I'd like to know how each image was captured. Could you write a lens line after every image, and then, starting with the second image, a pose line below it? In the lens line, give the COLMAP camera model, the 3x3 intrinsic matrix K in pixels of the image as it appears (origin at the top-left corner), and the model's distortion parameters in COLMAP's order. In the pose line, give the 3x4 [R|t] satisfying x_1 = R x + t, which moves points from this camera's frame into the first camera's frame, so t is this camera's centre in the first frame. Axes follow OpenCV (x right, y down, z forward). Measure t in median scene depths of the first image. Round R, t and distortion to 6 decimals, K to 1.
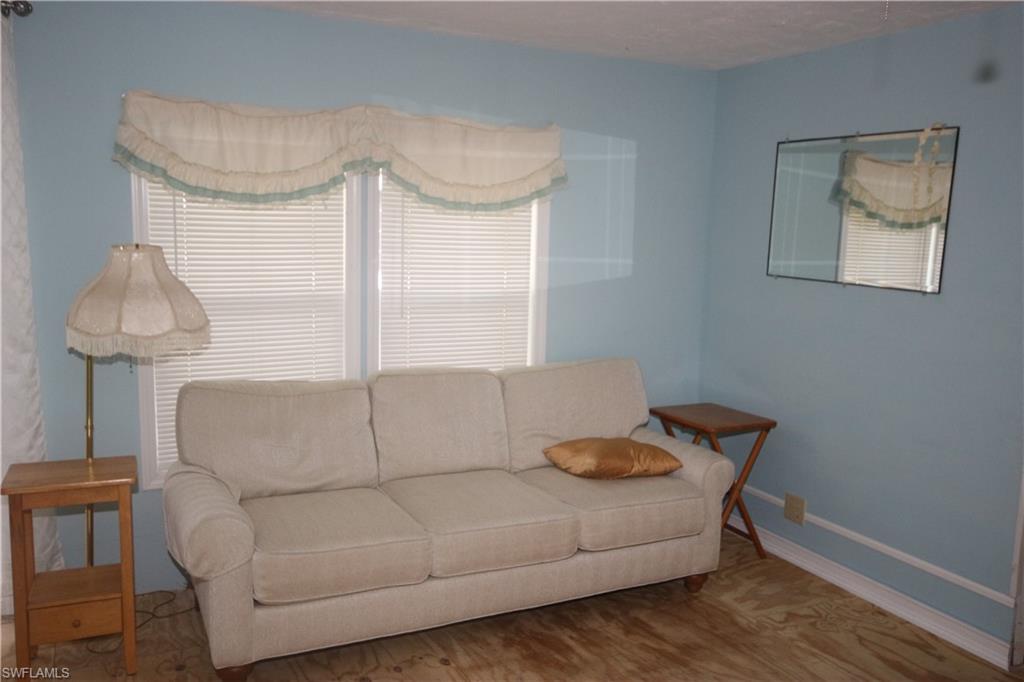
lens RADIAL K [[860.1, 0, 511.6], [0, 860.1, 342.8], [0, 0, 1]] dist [-0.005664, 0.000068]
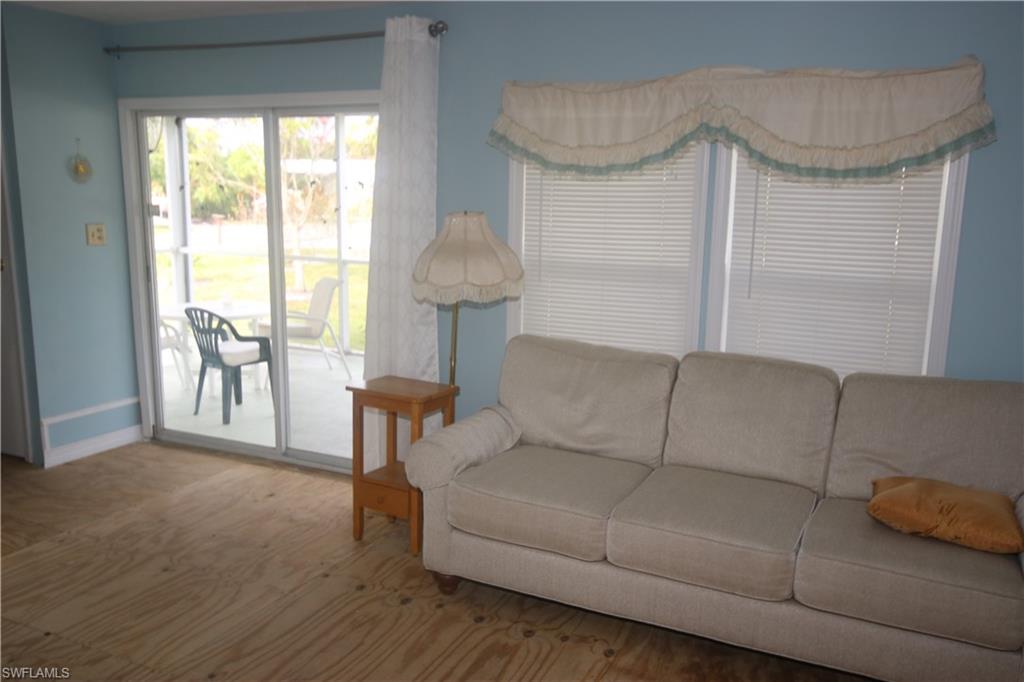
lens RADIAL K [[889.5, 0, 511.7], [0, 889.5, 340.9], [0, 0, 1]] dist [-0.000707, 0.004602]
pose [[0.600828, 0.124370, -0.789644, 0.538766], [-0.109694, 0.991306, 0.072667, -0.028983], [0.791816, 0.042959, 0.609247, 0.271006]]
